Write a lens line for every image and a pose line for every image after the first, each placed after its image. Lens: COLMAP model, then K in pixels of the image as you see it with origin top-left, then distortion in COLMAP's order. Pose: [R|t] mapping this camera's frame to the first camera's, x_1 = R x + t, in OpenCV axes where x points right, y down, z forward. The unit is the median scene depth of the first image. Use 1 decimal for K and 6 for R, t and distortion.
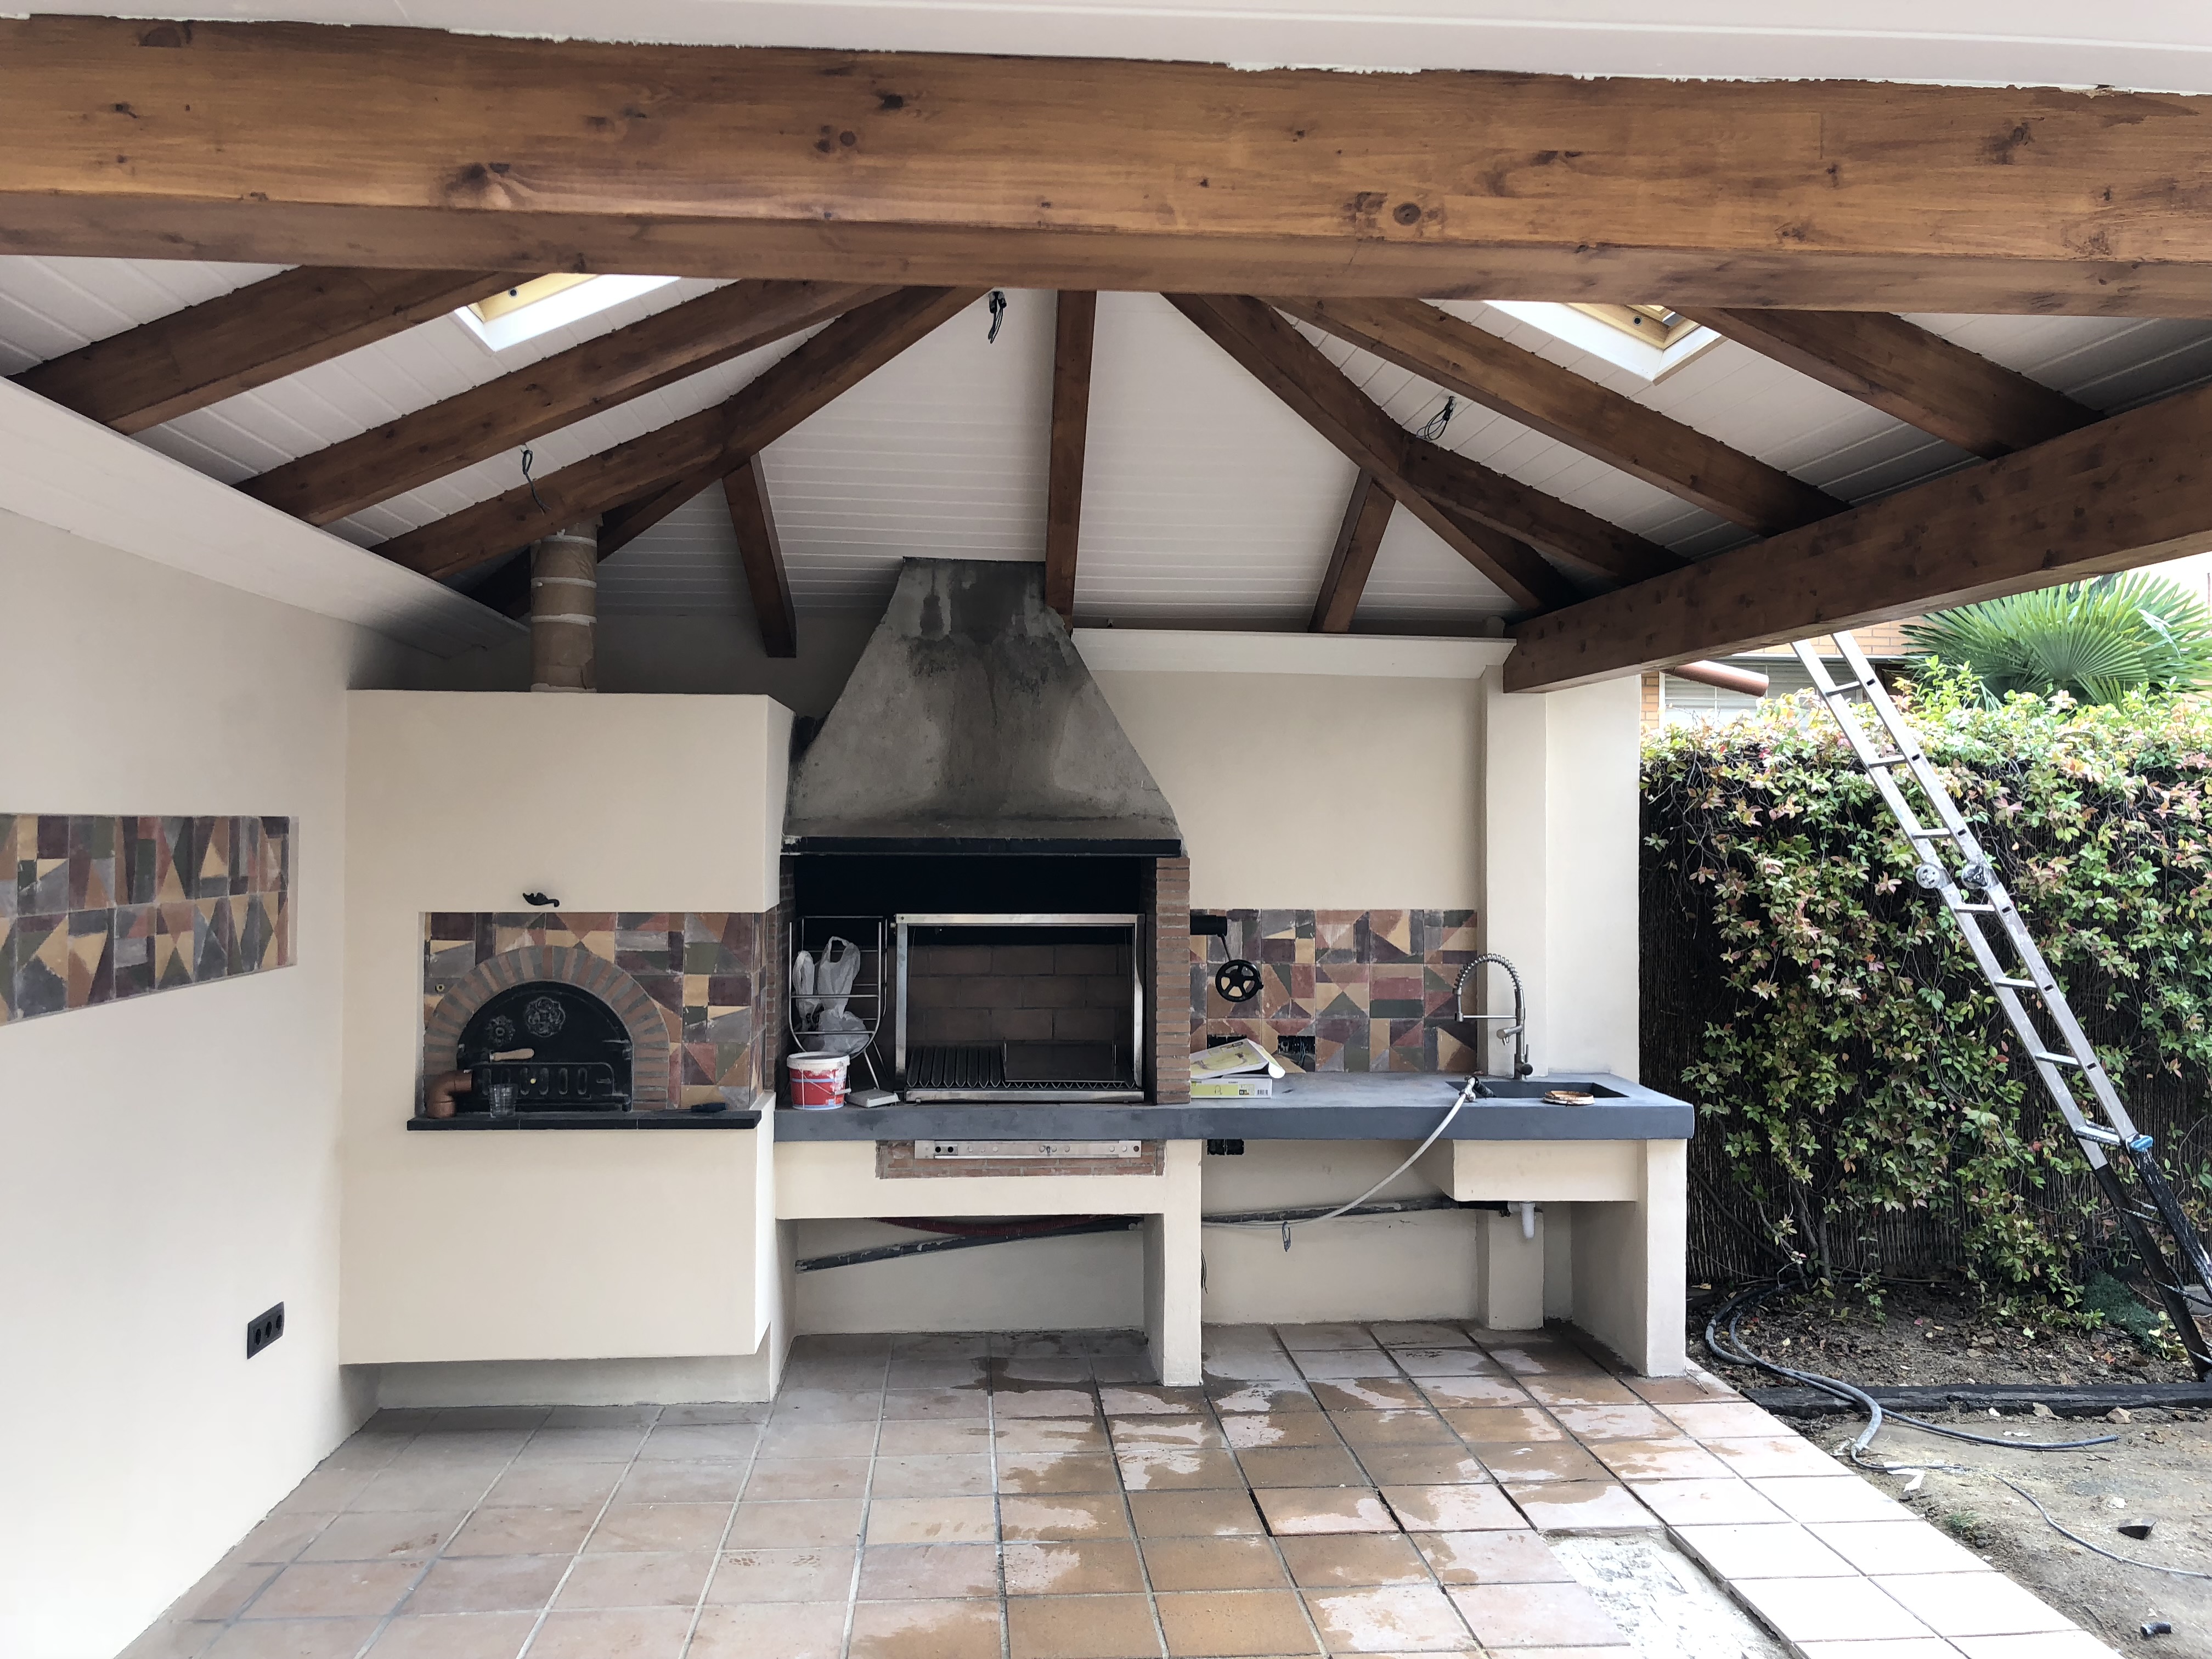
lens RADIAL K [[1815.1, 0, 1092.6], [0, 1815.1, 796.5], [0, 0, 1]] dist [0.023315, -0.024804]
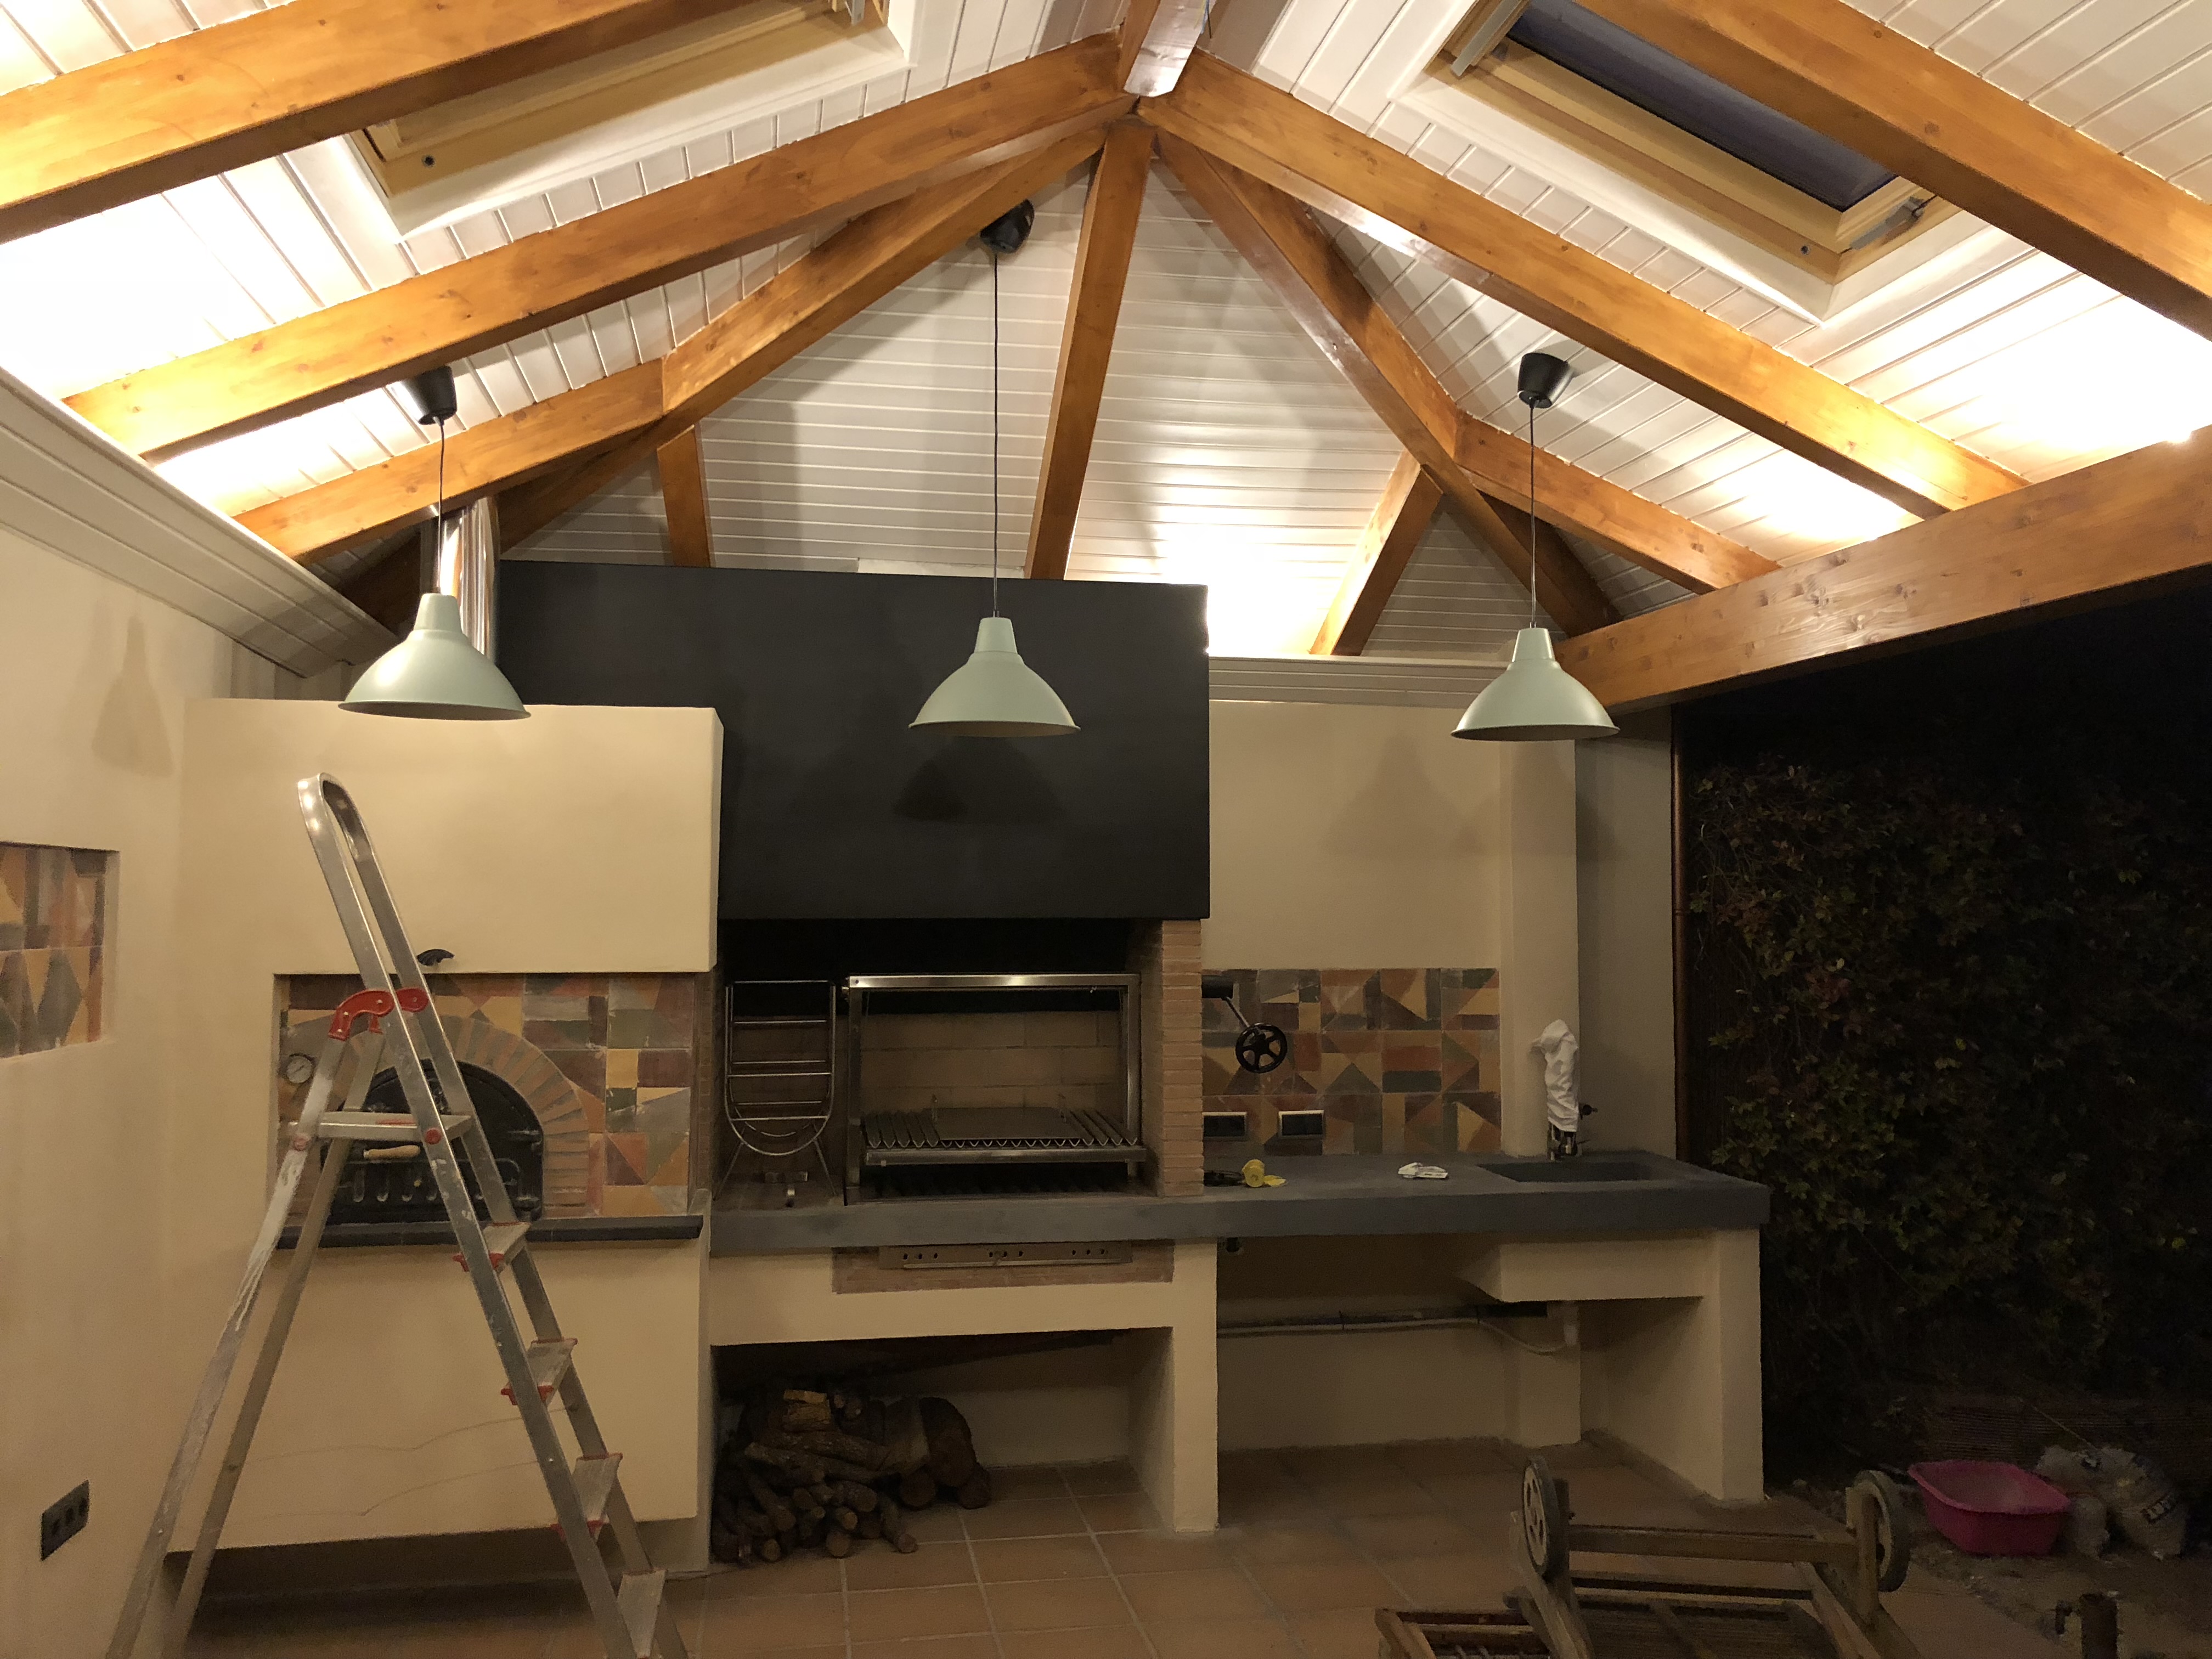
lens RADIAL K [[1815.1, 0, 1104.2], [0, 1815.1, 805.6], [0, 0, 1]] dist [0.023315, -0.024804]
pose [[0.995659, 0.000961, 0.093071, -0.072873], [0.002603, 0.999268, -0.038169, 0.018722], [-0.093039, 0.038246, 0.994928, 0.149638]]
